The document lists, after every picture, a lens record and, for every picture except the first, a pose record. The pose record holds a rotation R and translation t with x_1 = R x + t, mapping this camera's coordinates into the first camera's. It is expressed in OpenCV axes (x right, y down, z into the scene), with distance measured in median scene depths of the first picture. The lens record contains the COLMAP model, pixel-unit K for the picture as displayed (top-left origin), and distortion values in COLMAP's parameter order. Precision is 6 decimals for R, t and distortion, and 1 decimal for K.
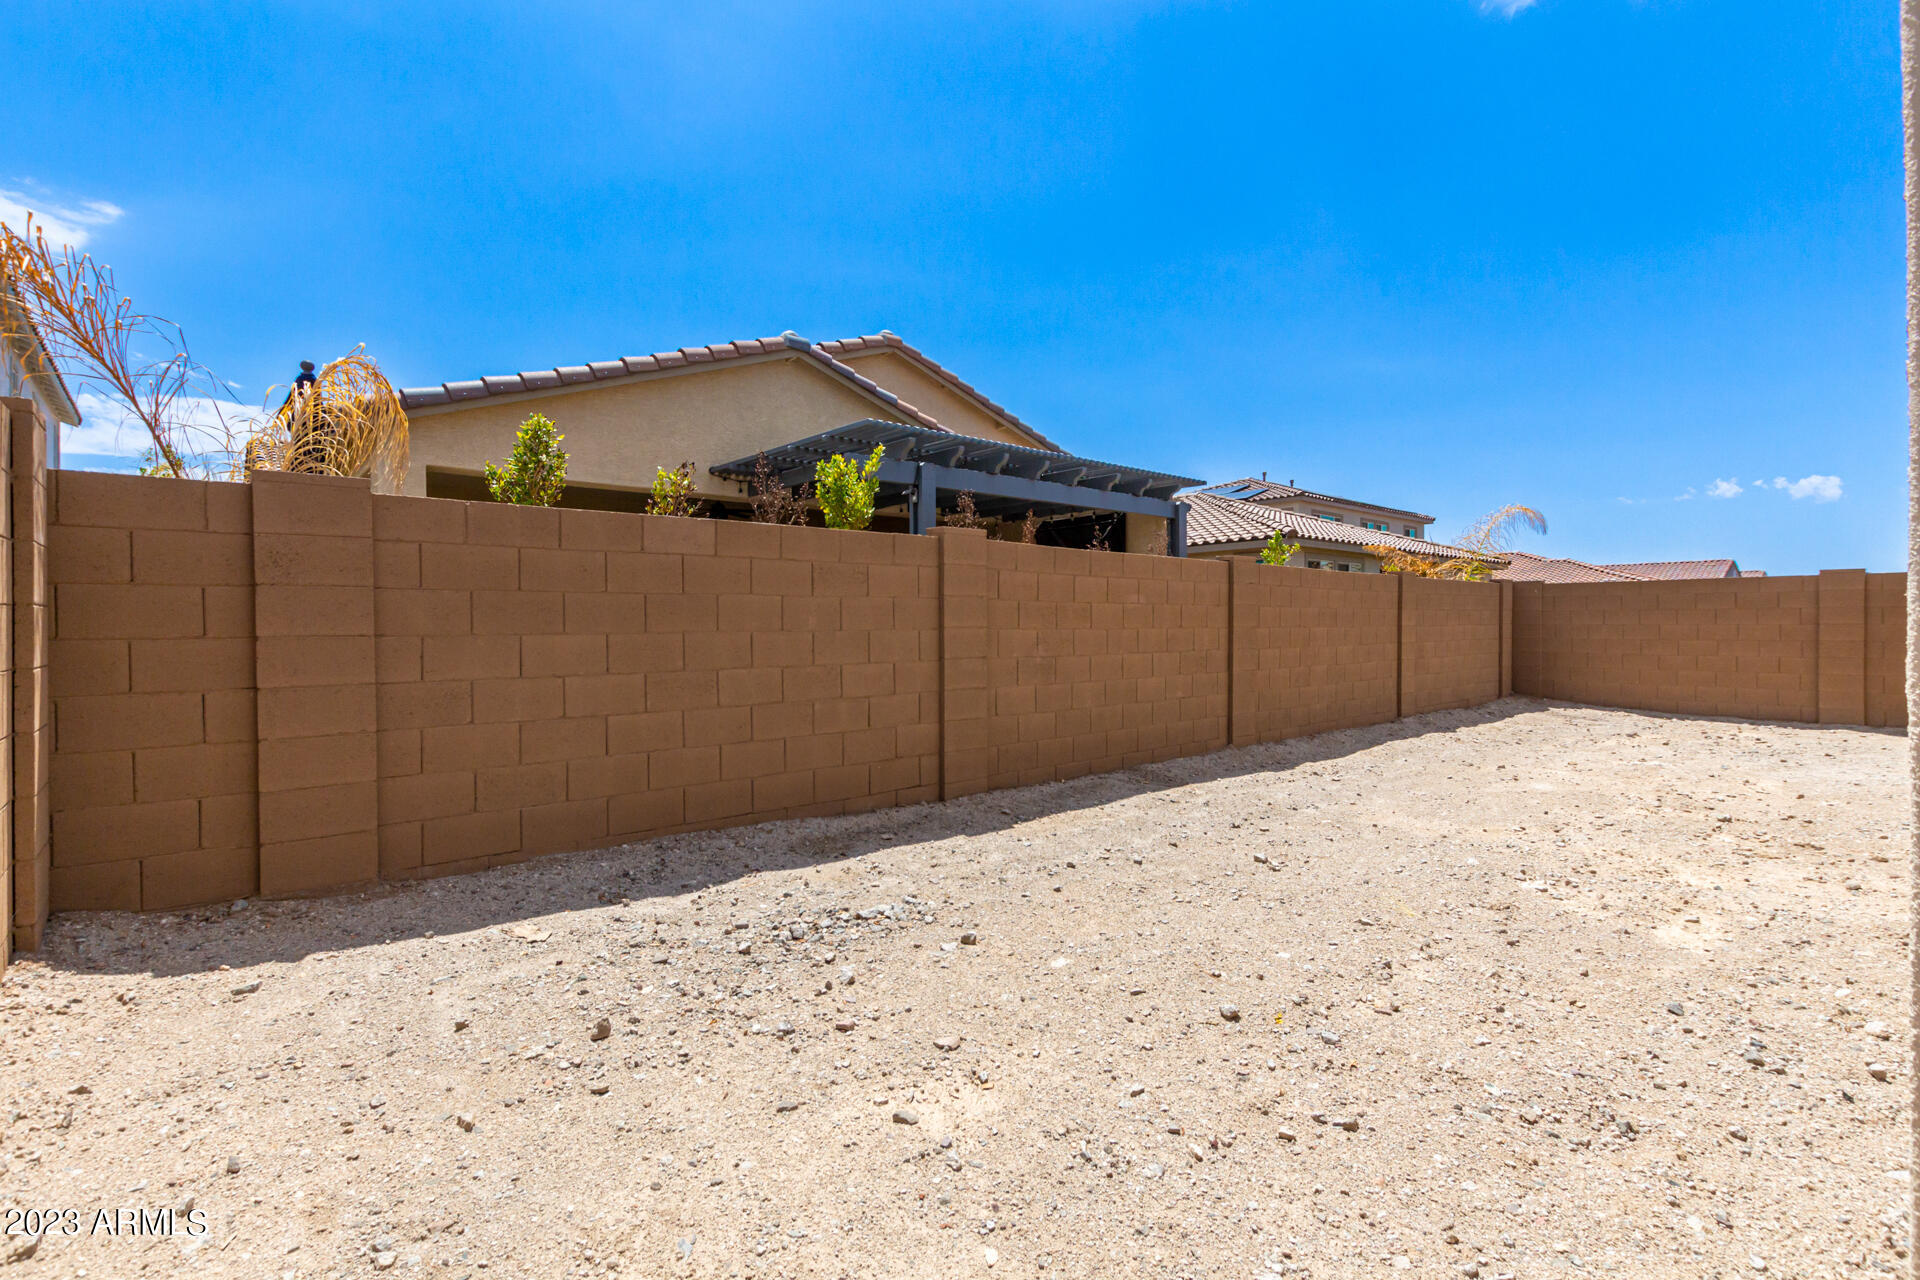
lens RADIAL K [[882.3, 0, 962.6], [0, 882.3, 634.5], [0, 0, 1]] dist [0.011238, -0.000285]
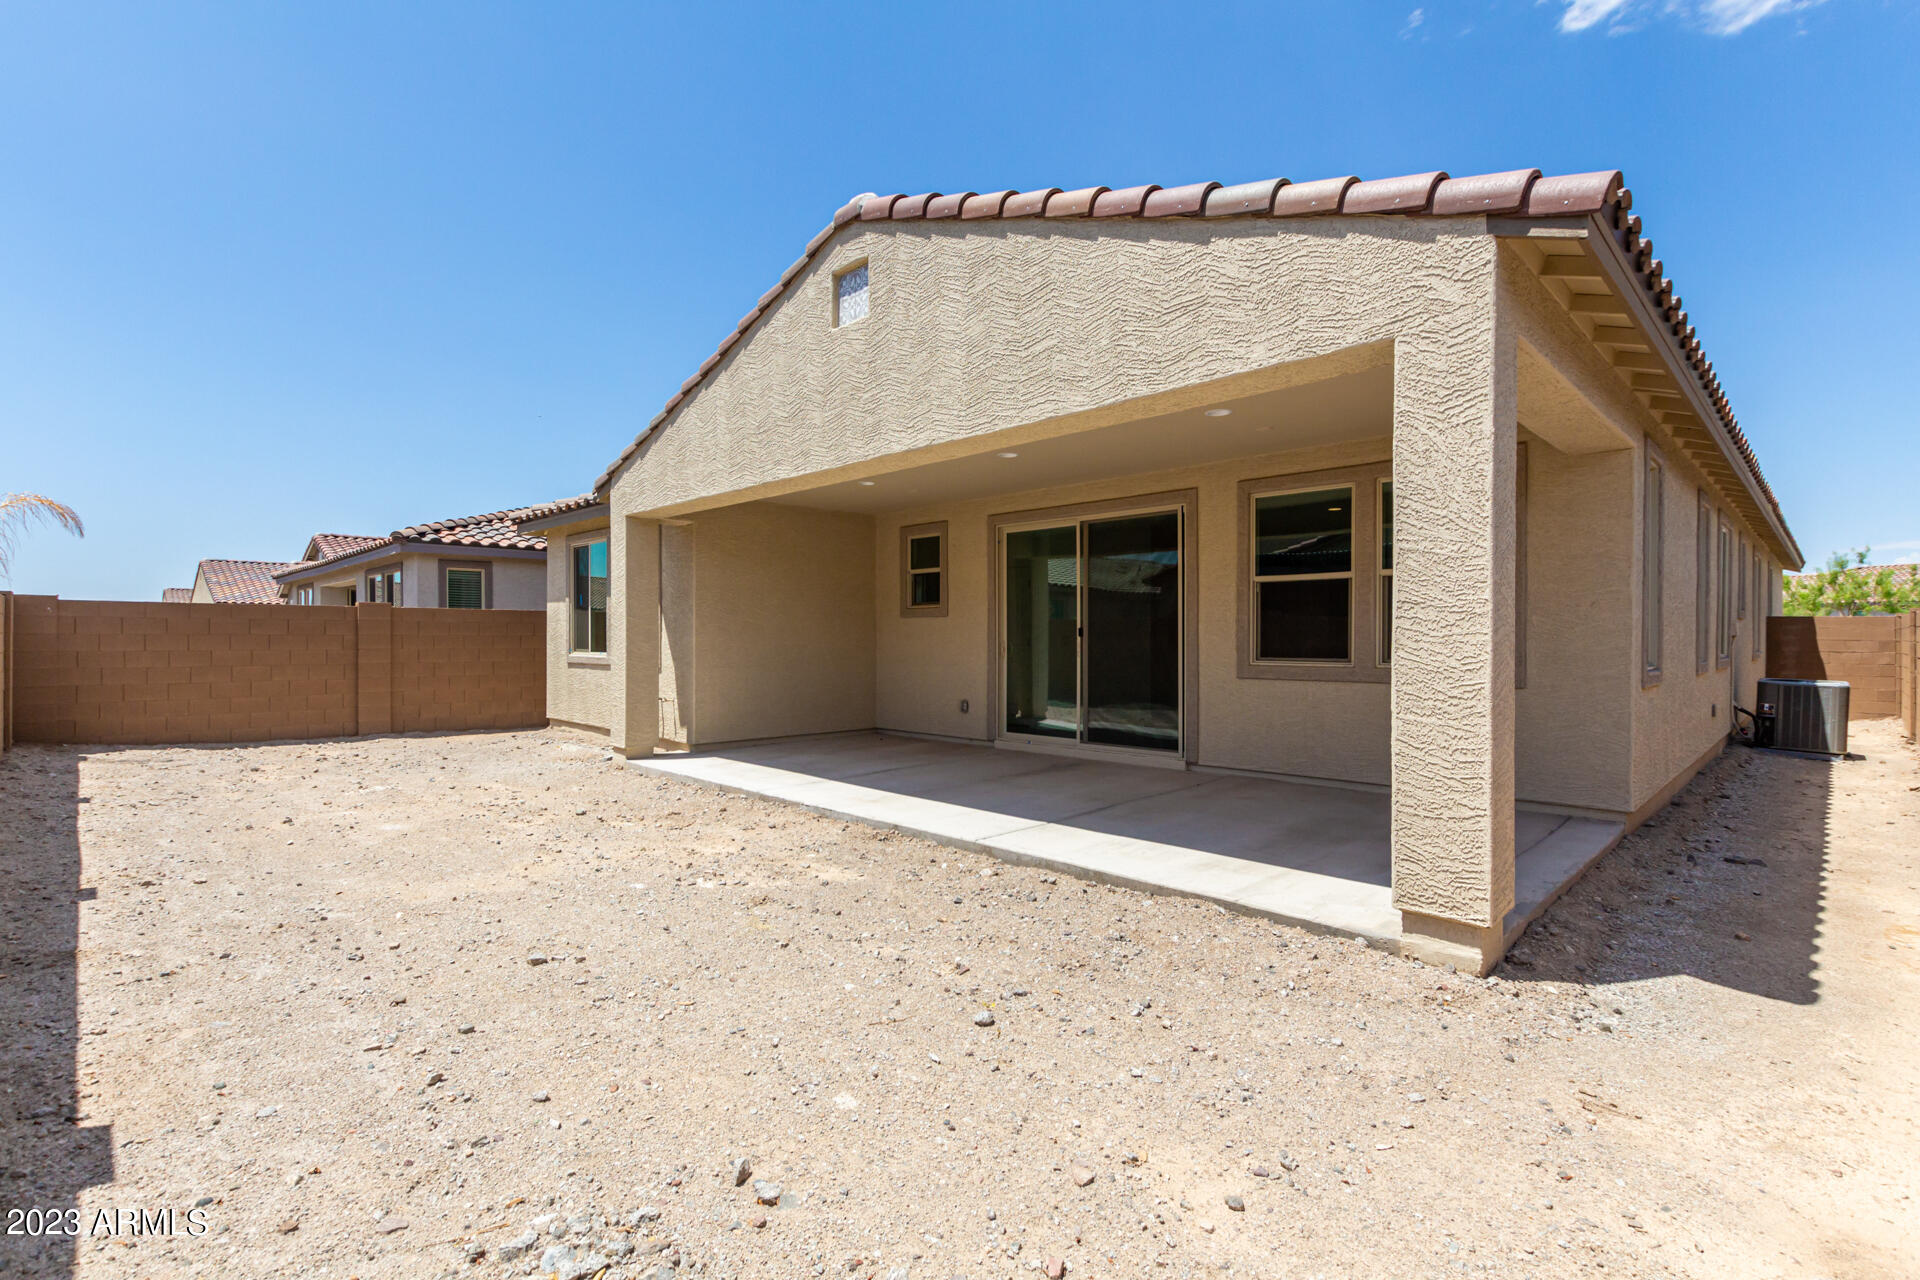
lens RADIAL K [[882.3, 0, 963.2], [0, 882.3, 644.7], [0, 0, 1]] dist [0.011238, -0.000285]
pose [[-0.075658, -0.002120, 0.997132, -0.488731], [0.006890, 0.999973, 0.002649, -0.032020], [-0.997110, 0.007071, -0.075641, 0.663101]]
